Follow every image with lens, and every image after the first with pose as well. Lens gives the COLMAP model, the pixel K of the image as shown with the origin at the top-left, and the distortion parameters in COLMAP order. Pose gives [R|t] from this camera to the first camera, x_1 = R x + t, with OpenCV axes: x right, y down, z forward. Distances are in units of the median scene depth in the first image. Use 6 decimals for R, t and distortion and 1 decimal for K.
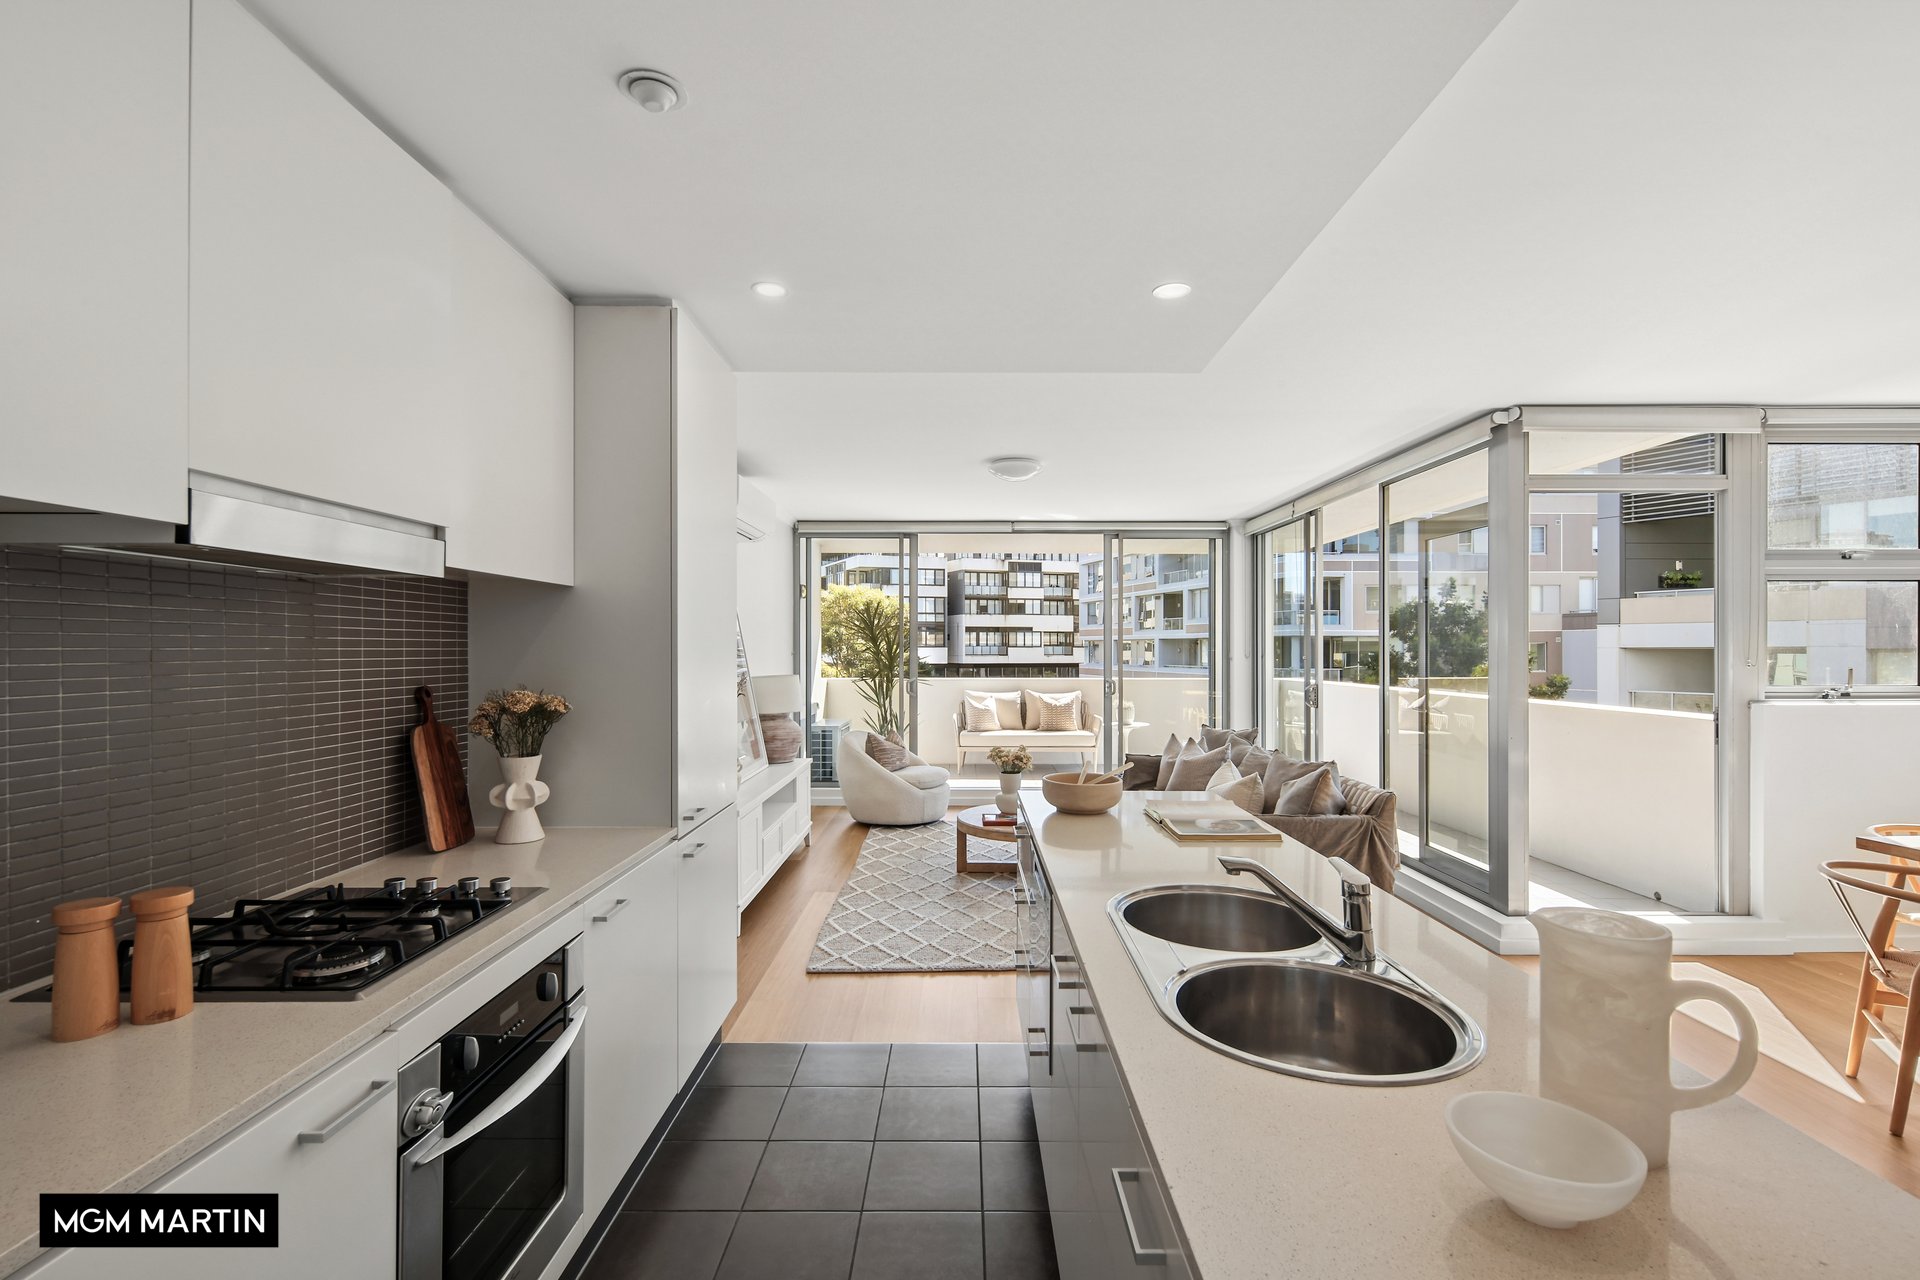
lens RADIAL K [[853.9, 0, 959.4], [0, 853.9, 651.2], [0, 0, 1]] dist [-0.000015, -0.000341]
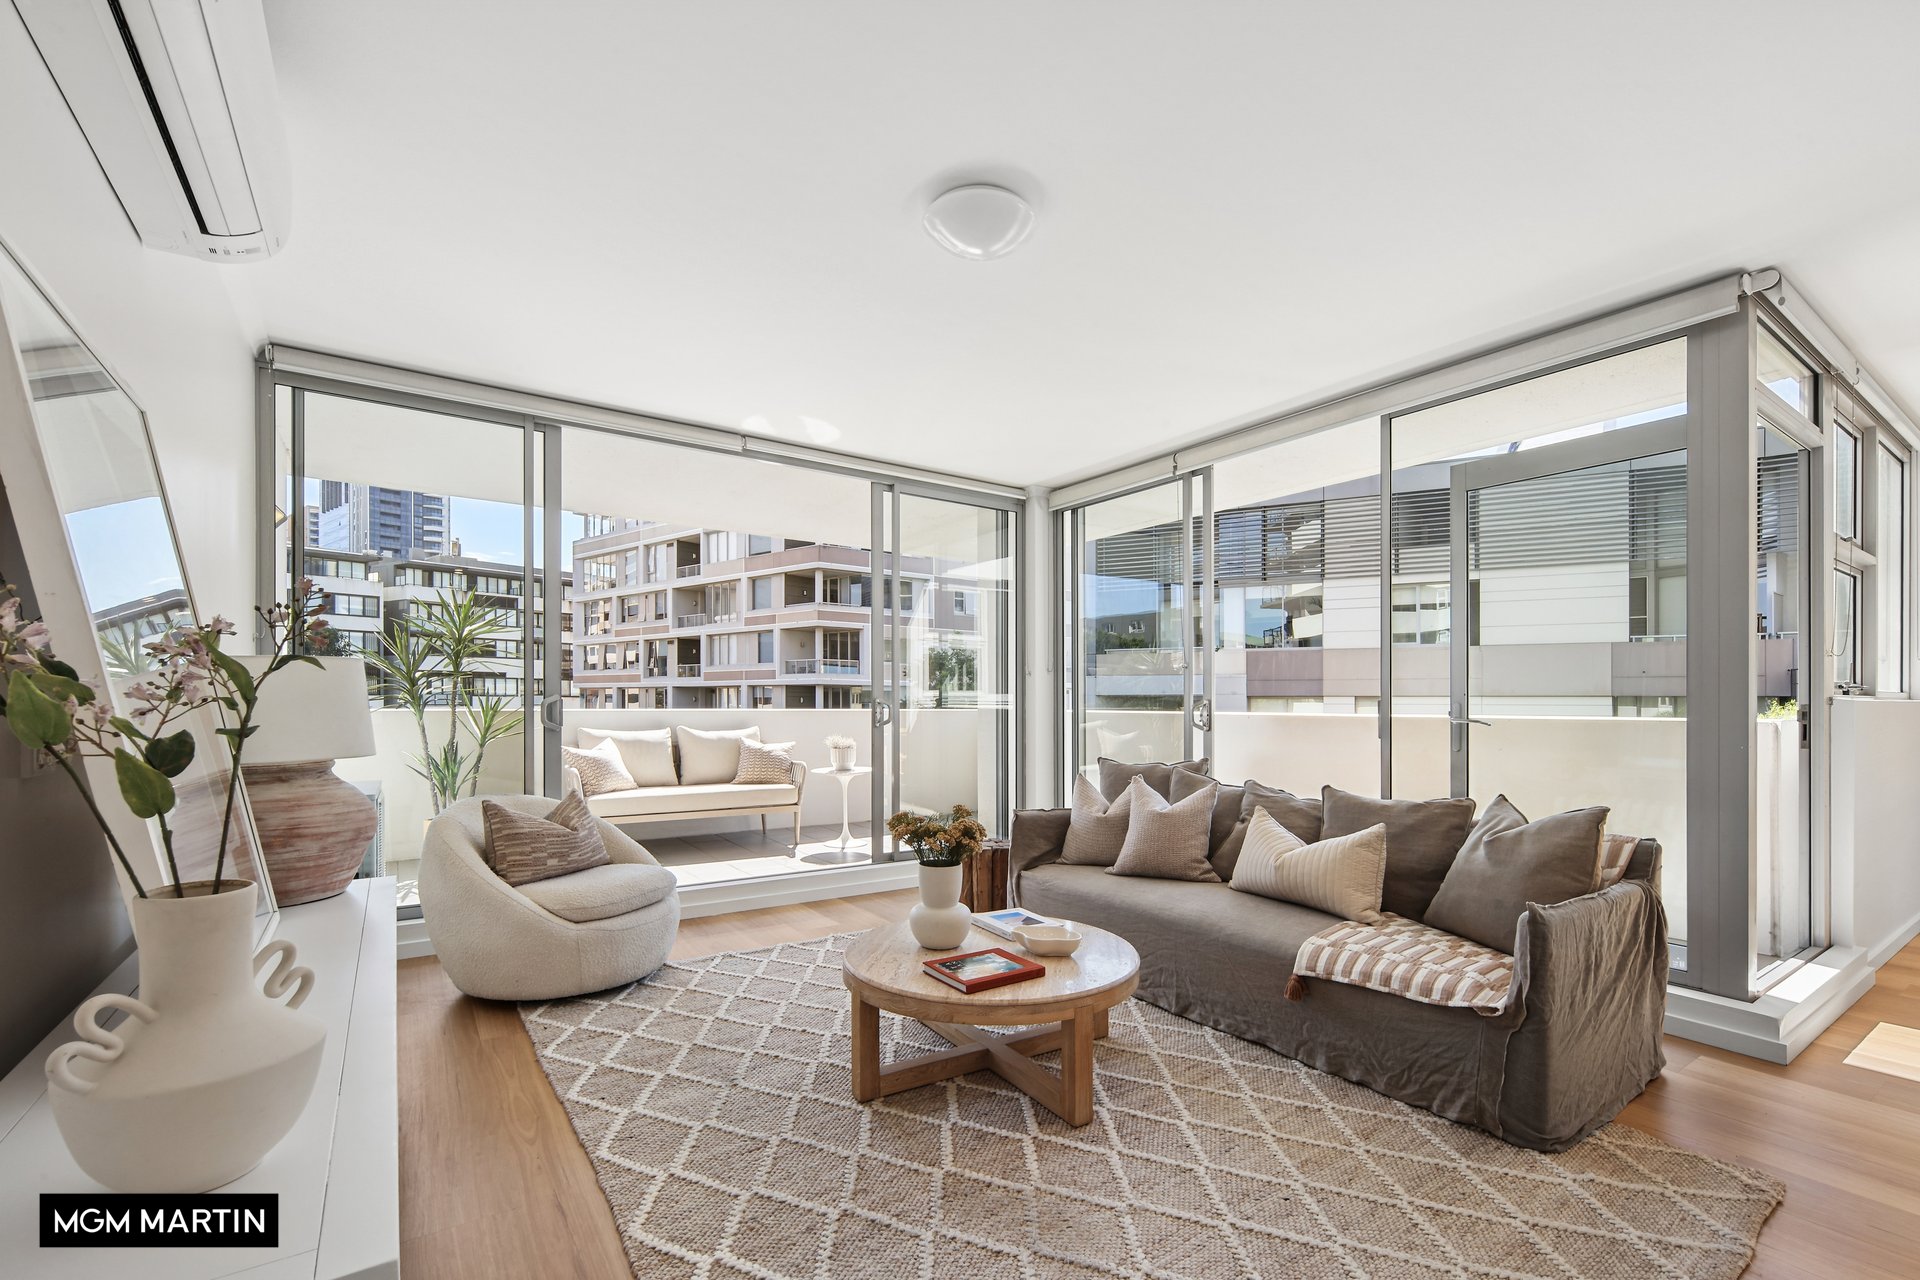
lens RADIAL K [[839.7, 0, 978.6], [0, 839.7, 705.0], [0, 0, 1]] dist [0.004618, 0.000135]
pose [[0.816657, 0.003283, 0.577114, -0.111394], [-0.003107, 0.999994, -0.001292, 0.029454], [-0.577115, -0.000738, 0.816662, 0.334357]]
